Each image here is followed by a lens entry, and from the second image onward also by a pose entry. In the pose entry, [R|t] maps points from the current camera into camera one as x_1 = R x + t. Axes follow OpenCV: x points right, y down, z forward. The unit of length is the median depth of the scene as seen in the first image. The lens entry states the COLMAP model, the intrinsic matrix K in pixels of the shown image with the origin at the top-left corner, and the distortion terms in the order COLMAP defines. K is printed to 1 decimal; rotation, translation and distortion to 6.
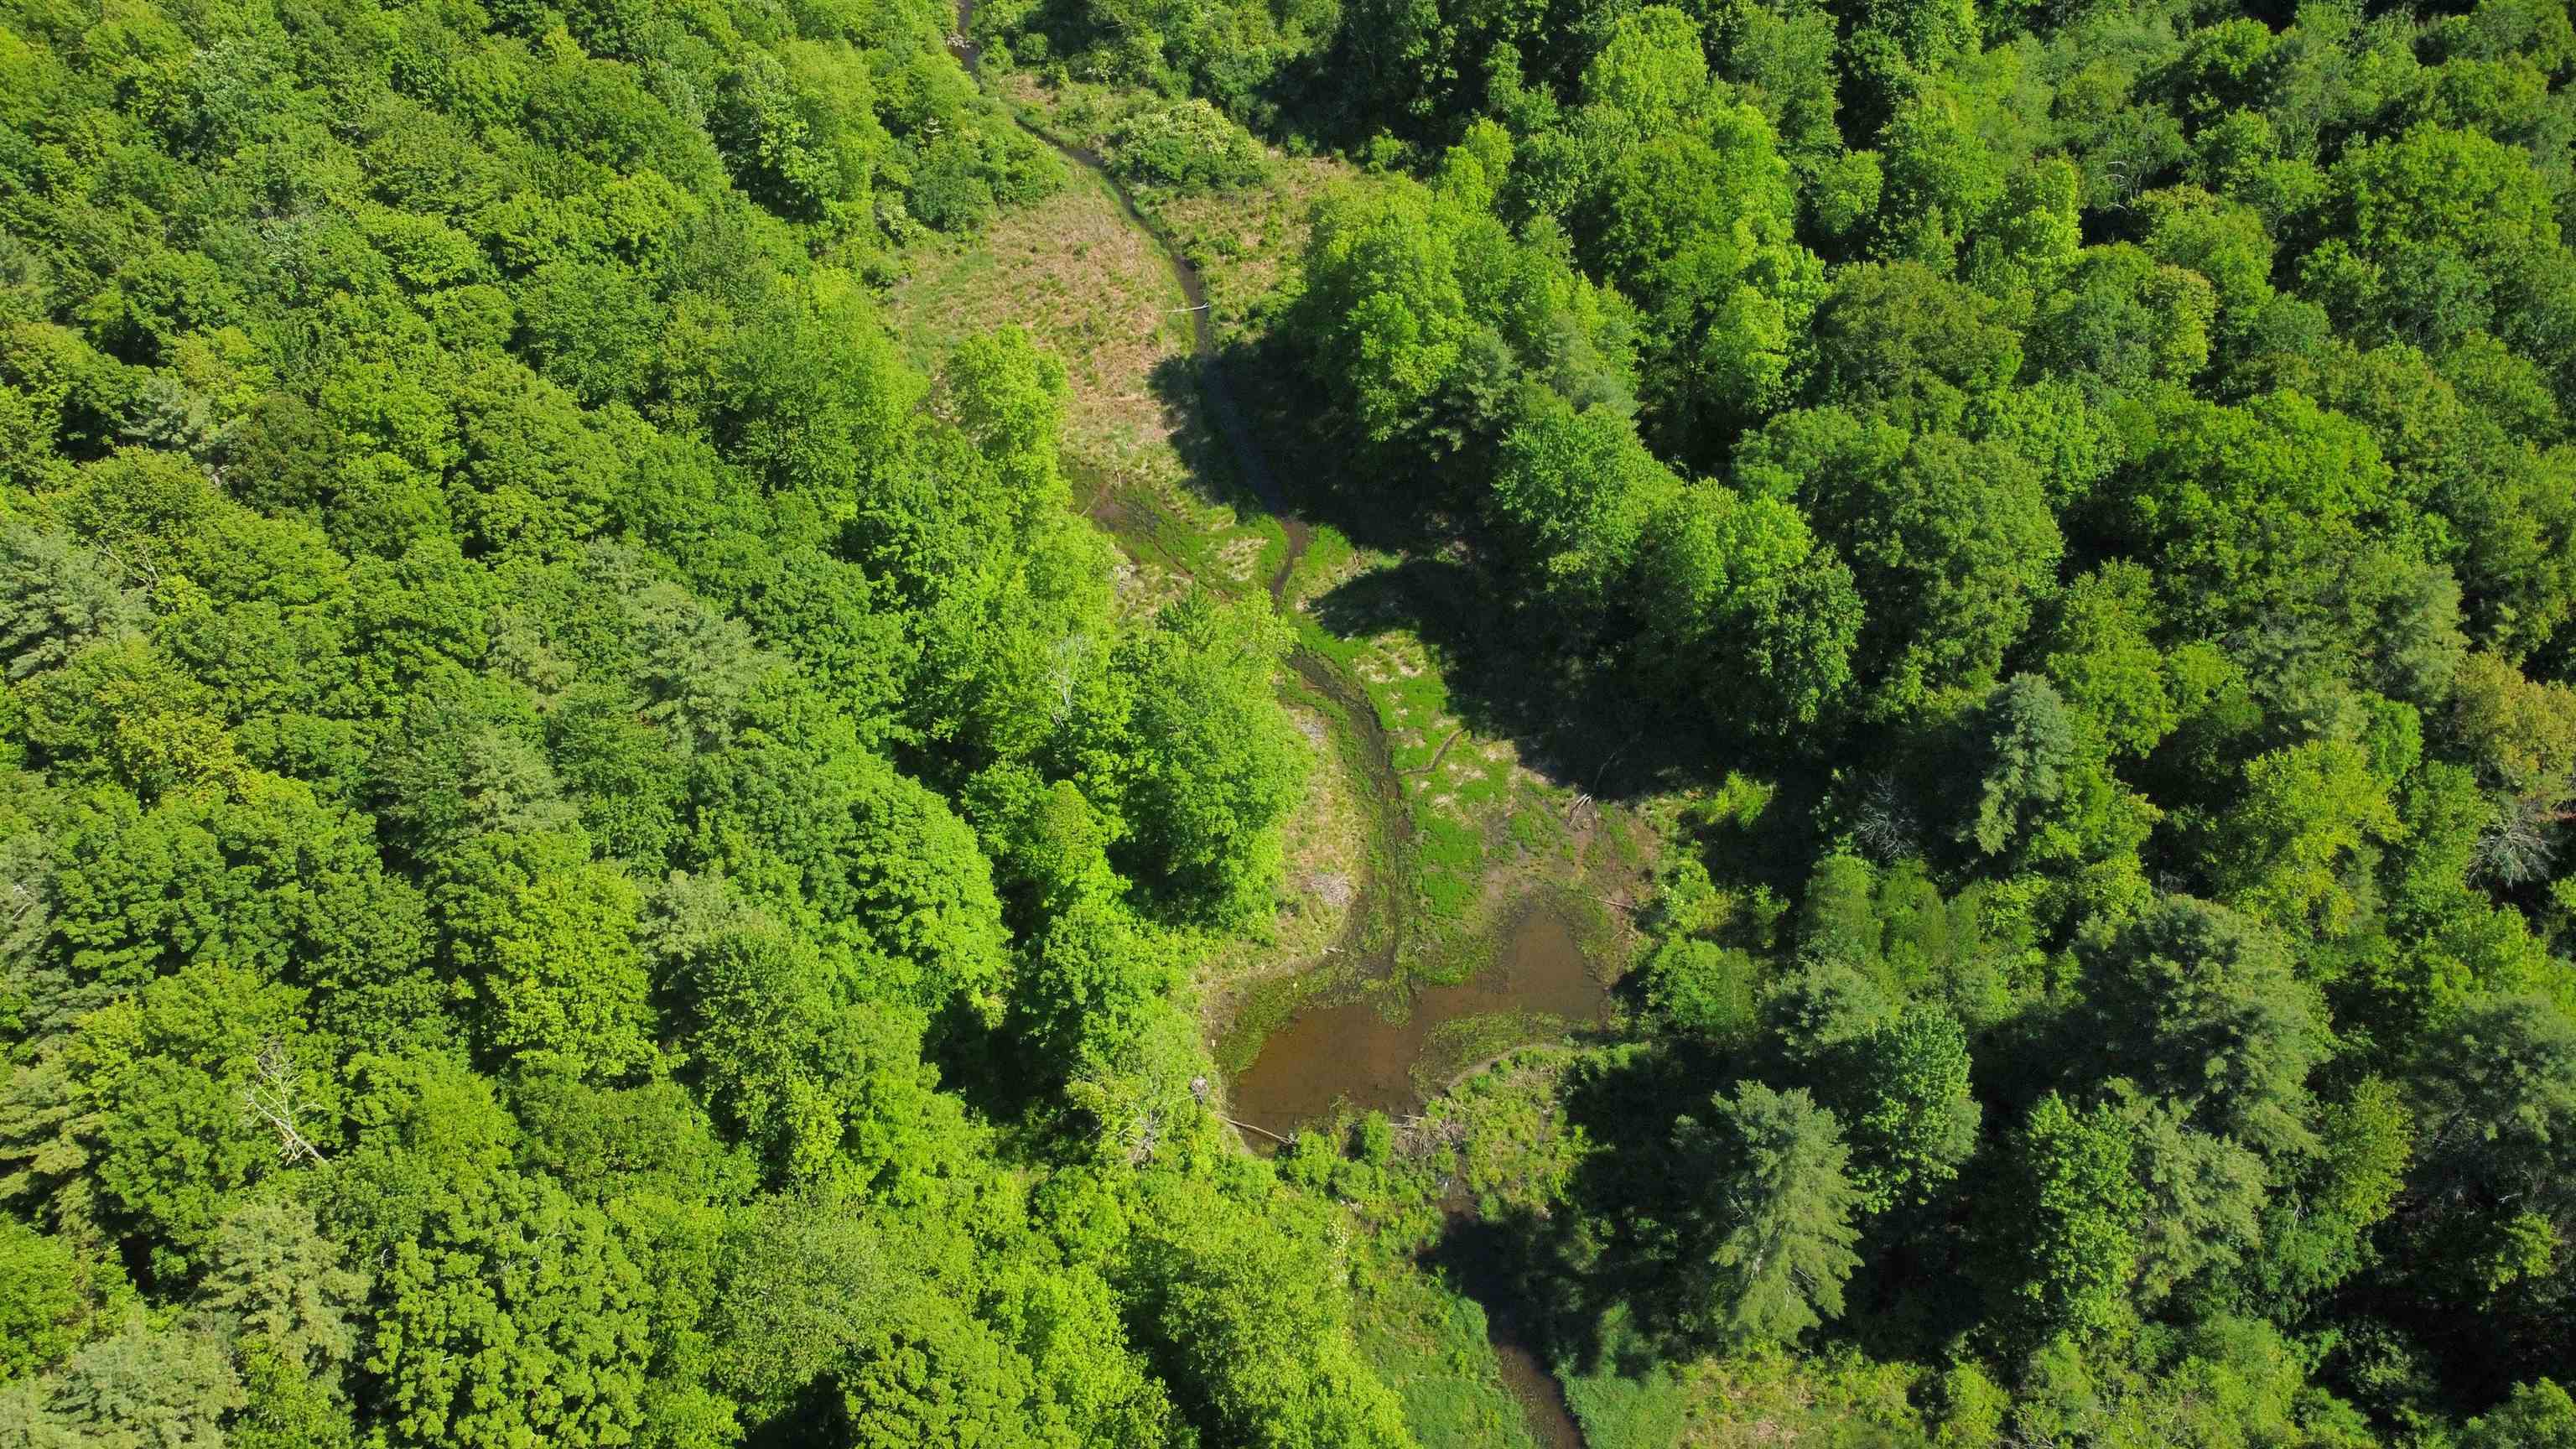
lens RADIAL K [[1941.1, 0, 1290.0], [0, 1941.1, 752.2], [0, 0, 1]] dist [0.007271, -0.008751]
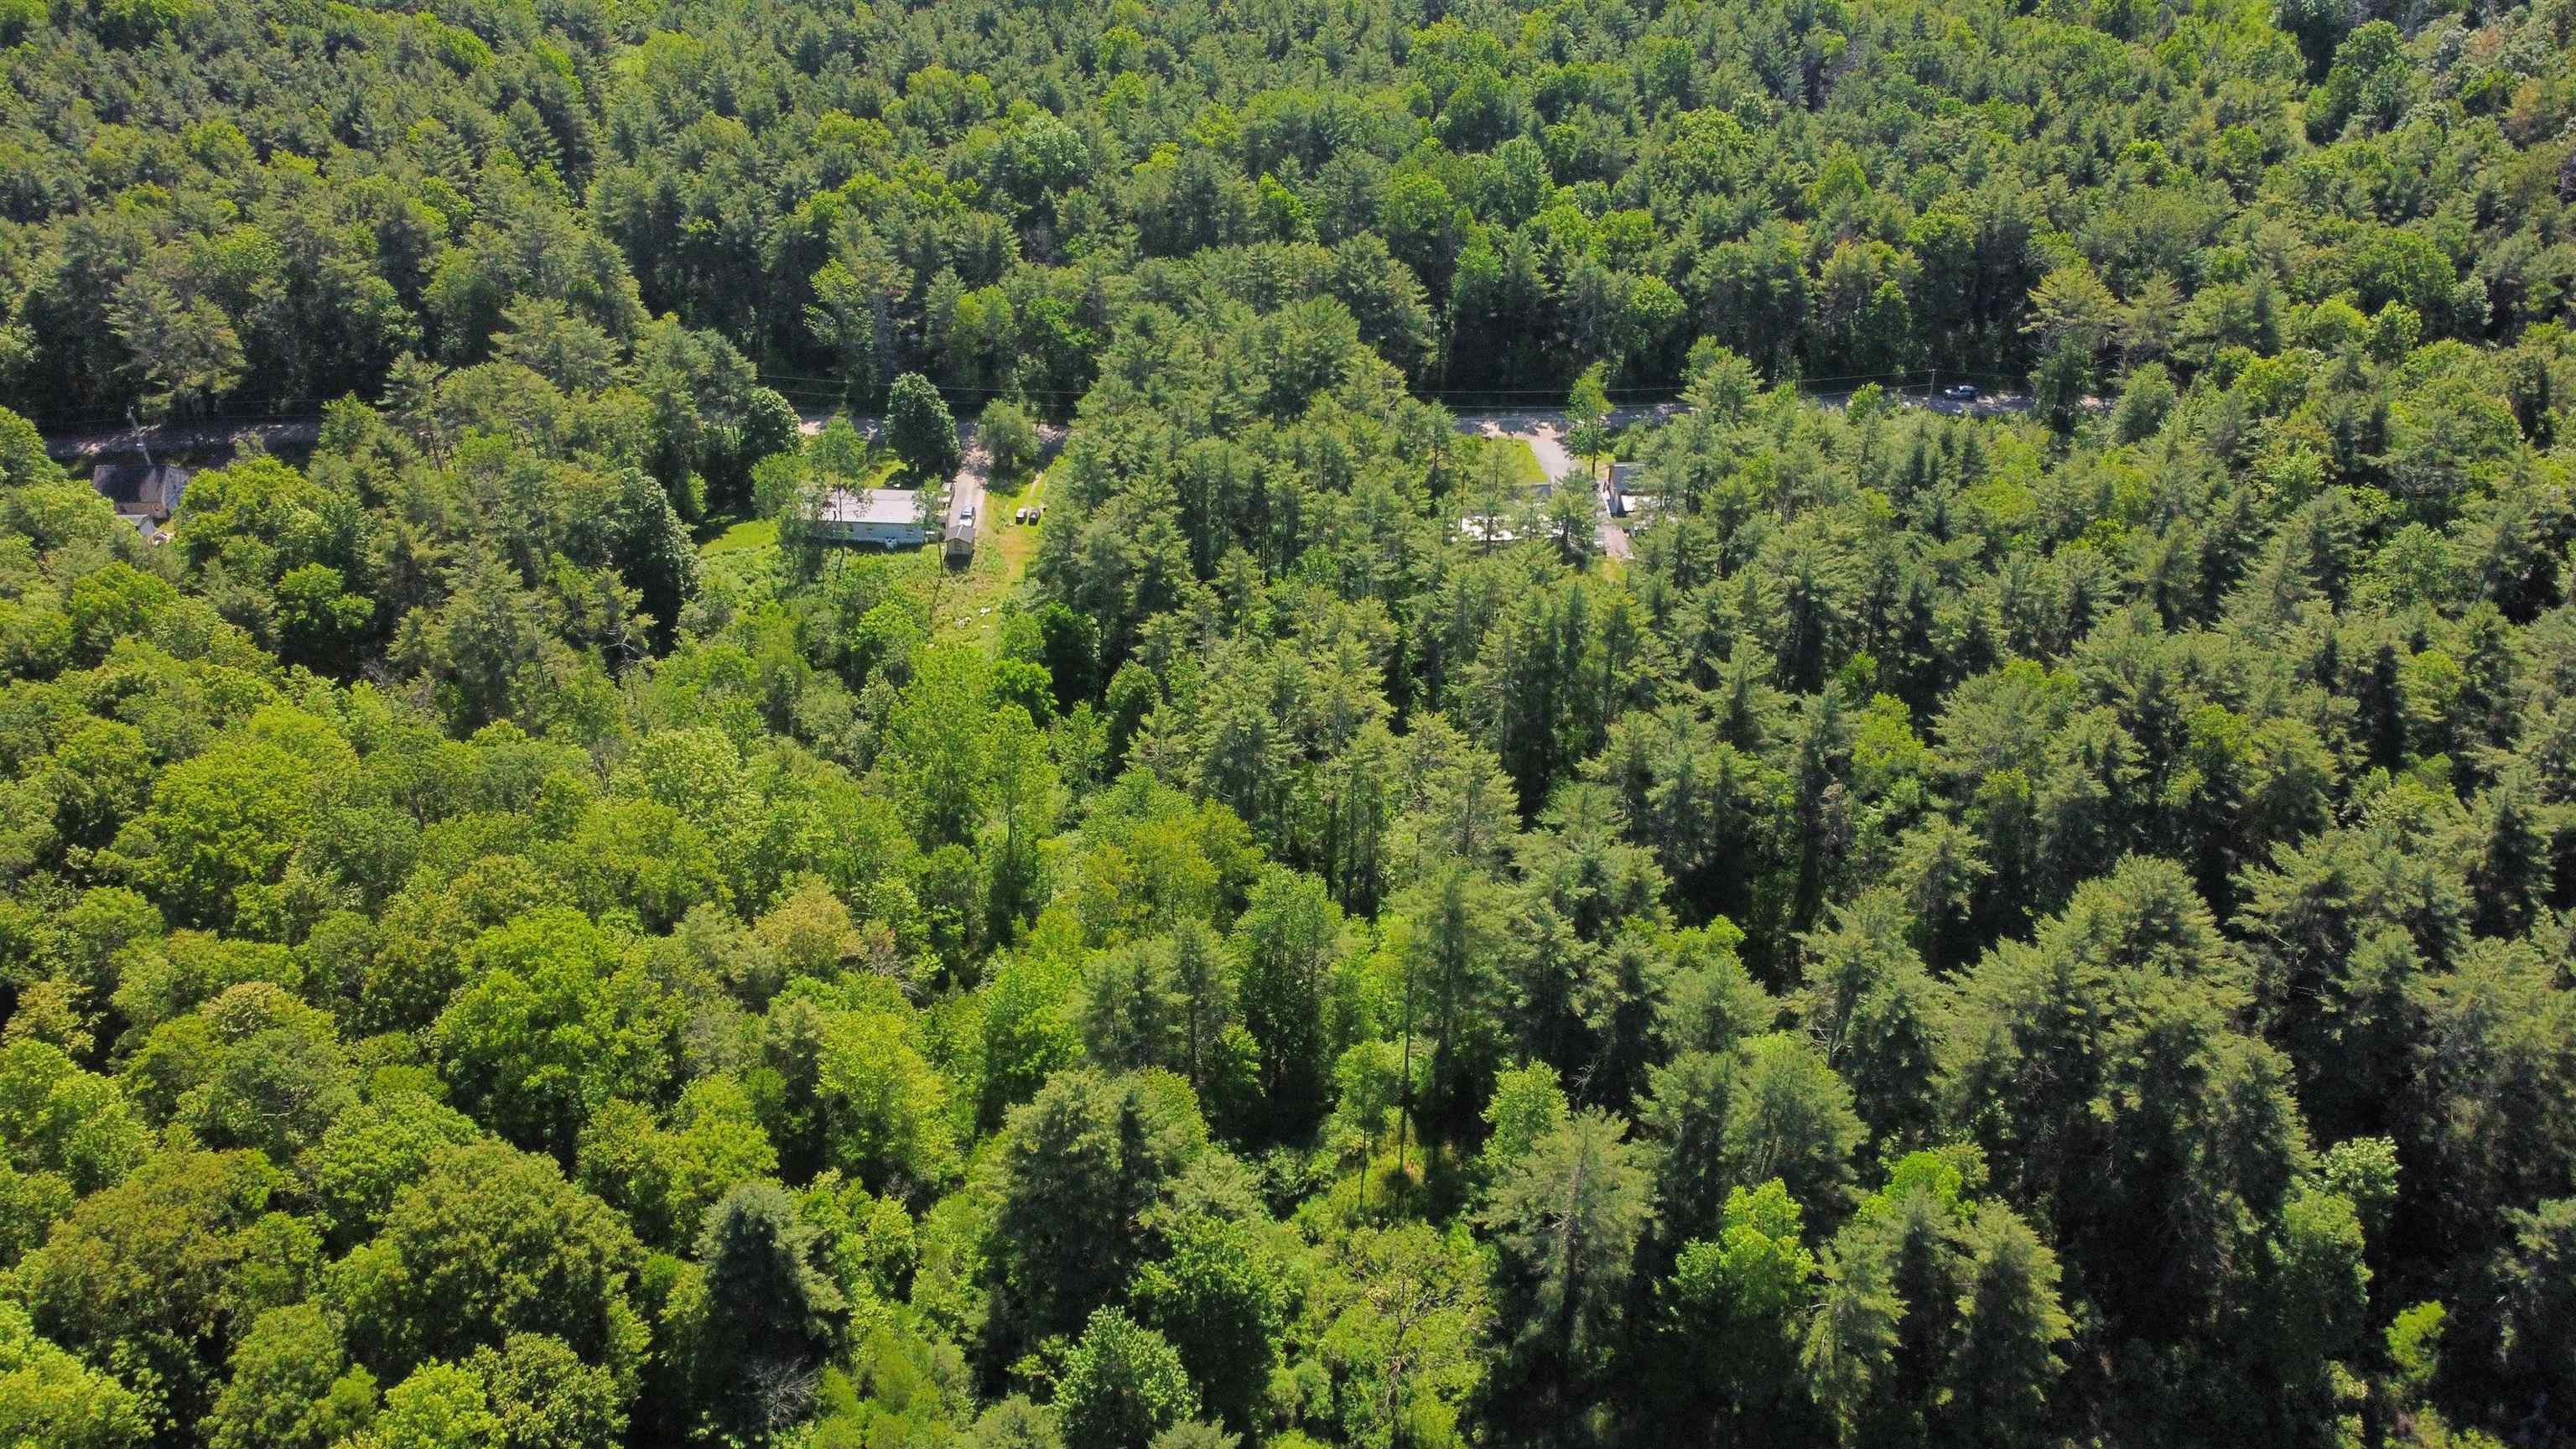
lens RADIAL K [[1941.1, 0, 1277.3], [0, 1941.1, 719.9], [0, 0, 1]] dist [0.007271, -0.008751]
pose [[-0.061111, -0.547846, 0.834344, -0.312698], [0.763536, 0.512725, 0.392589, -0.295893], [-0.642868, 0.661043, 0.386967, 0.183600]]
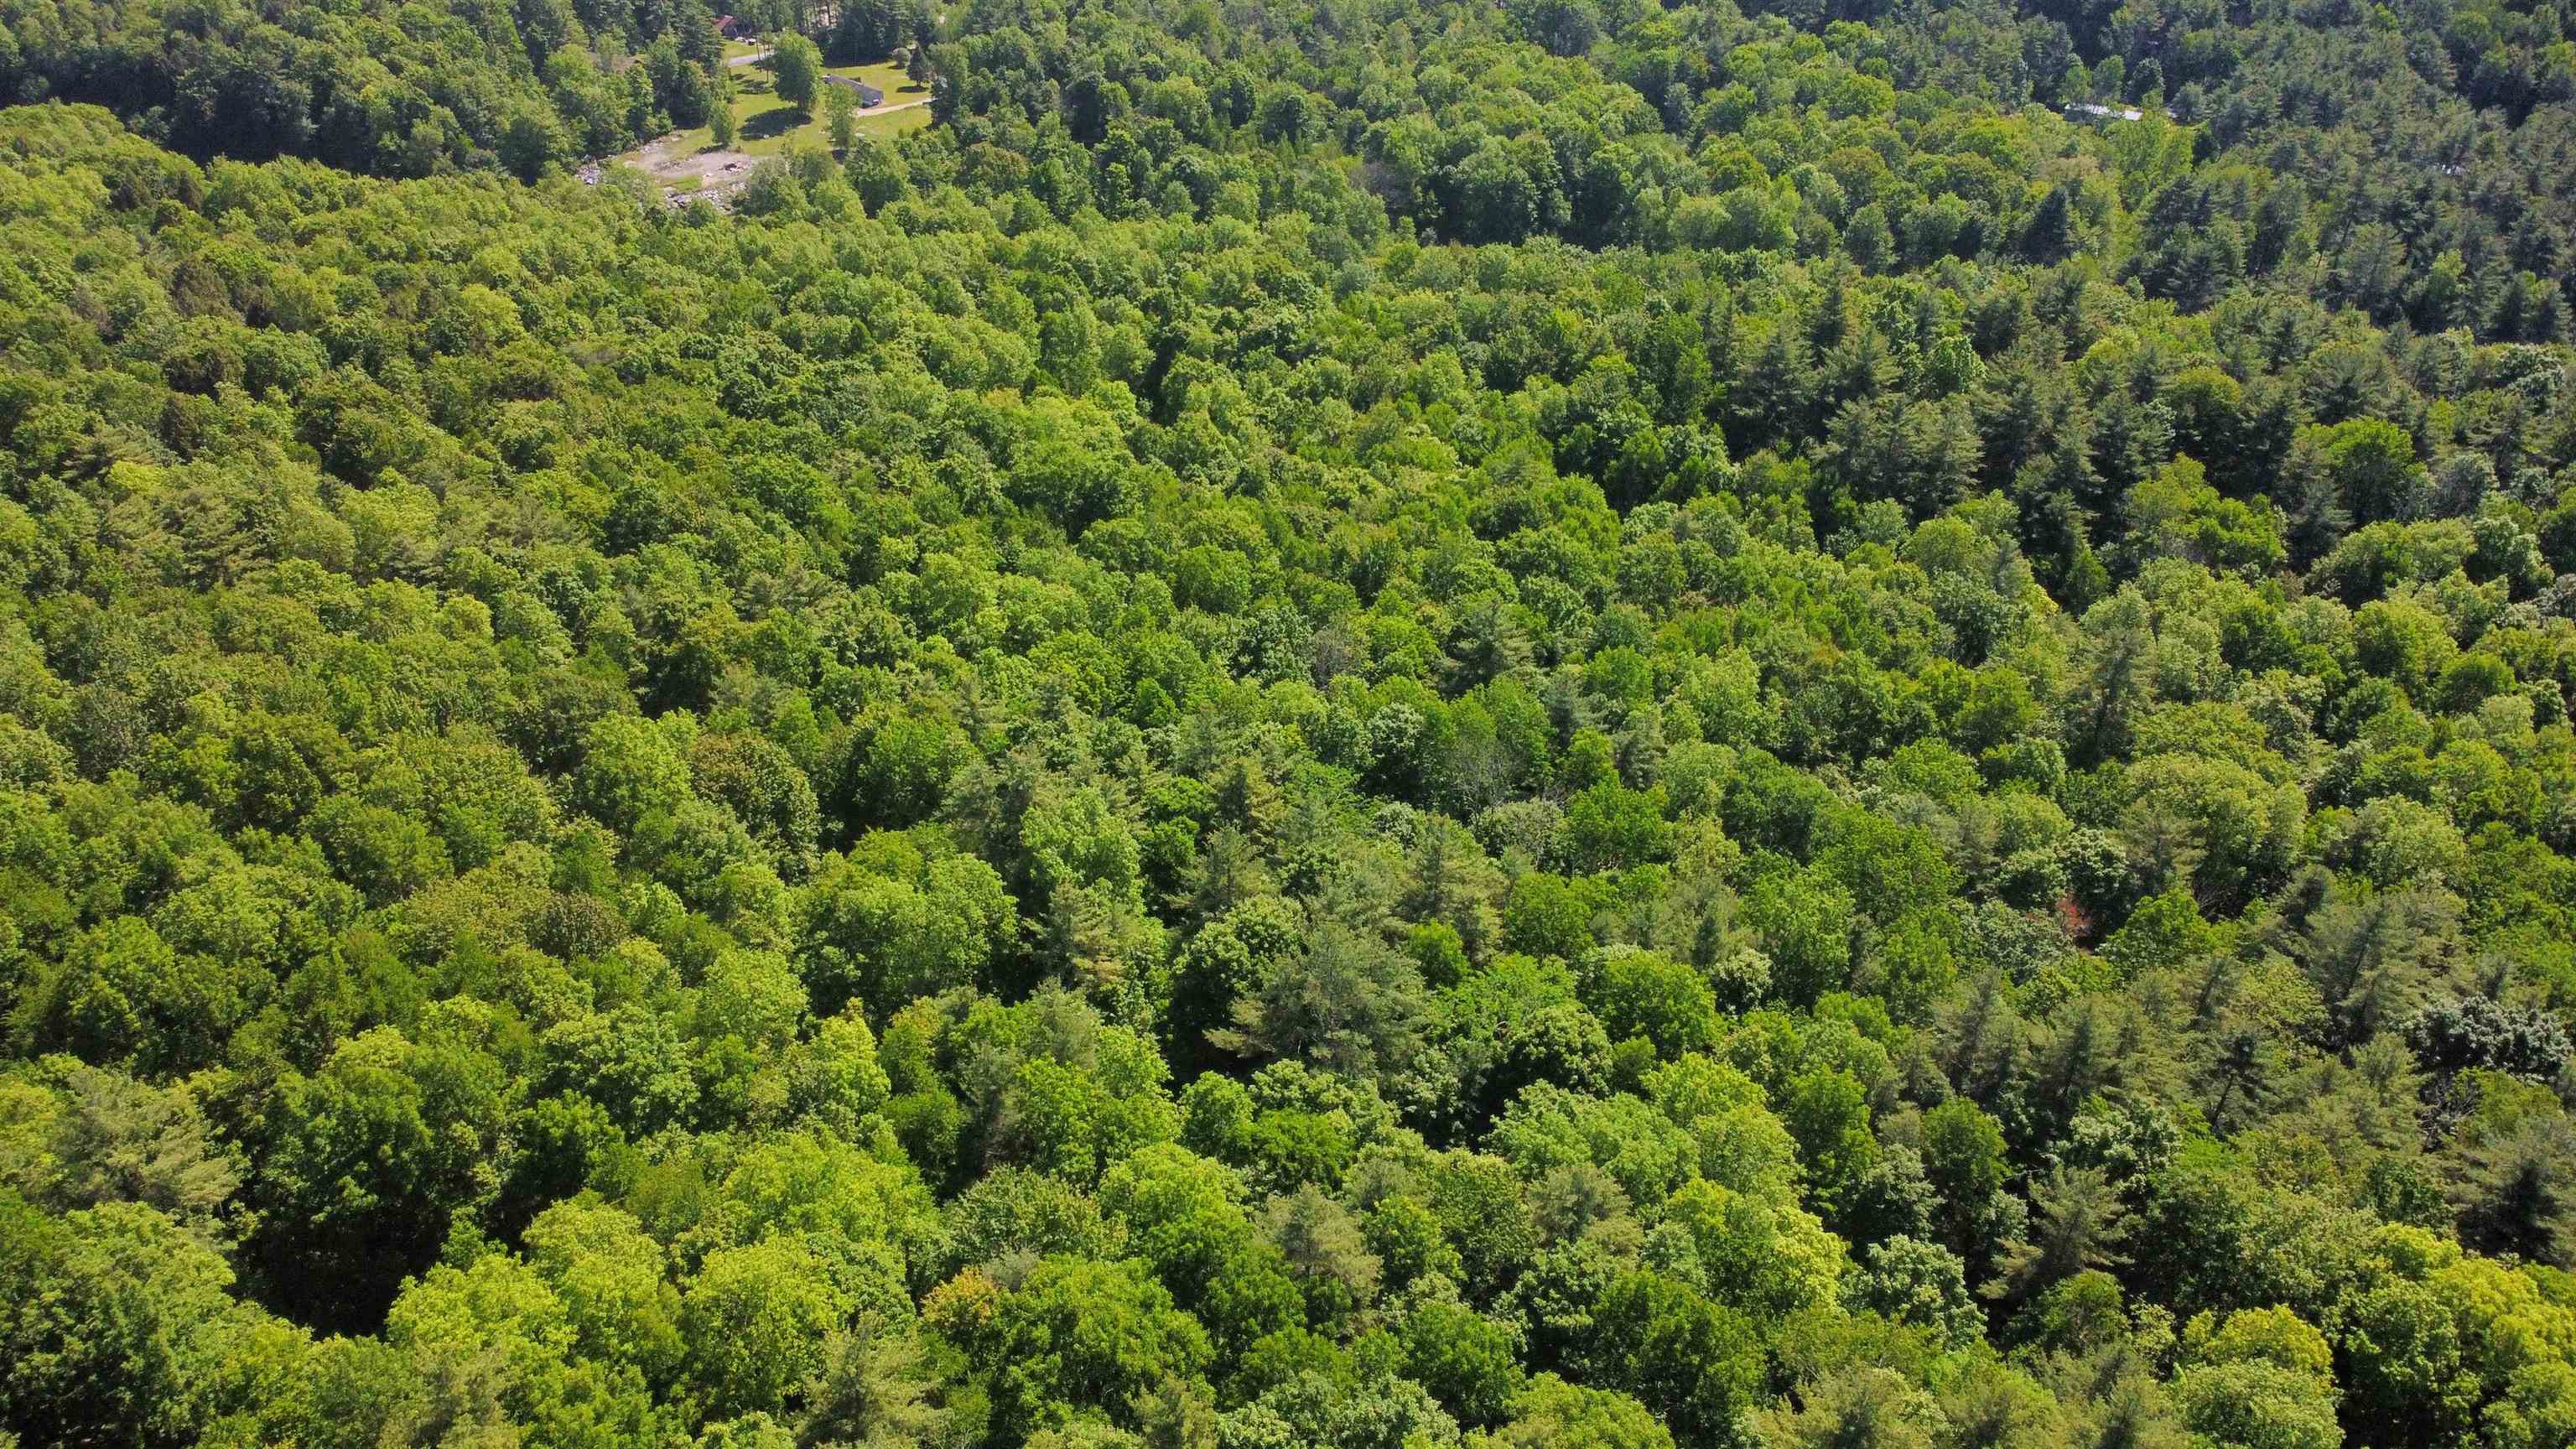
lens RADIAL K [[1941.1, 0, 1273.2], [0, 1941.1, 725.2], [0, 0, 1]] dist [0.007271, -0.008751]
pose [[0.485288, -0.429689, 0.761488, -2.391637], [0.646585, 0.762623, 0.018268, -0.199751], [-0.588578, 0.483501, 0.647922, 0.120613]]
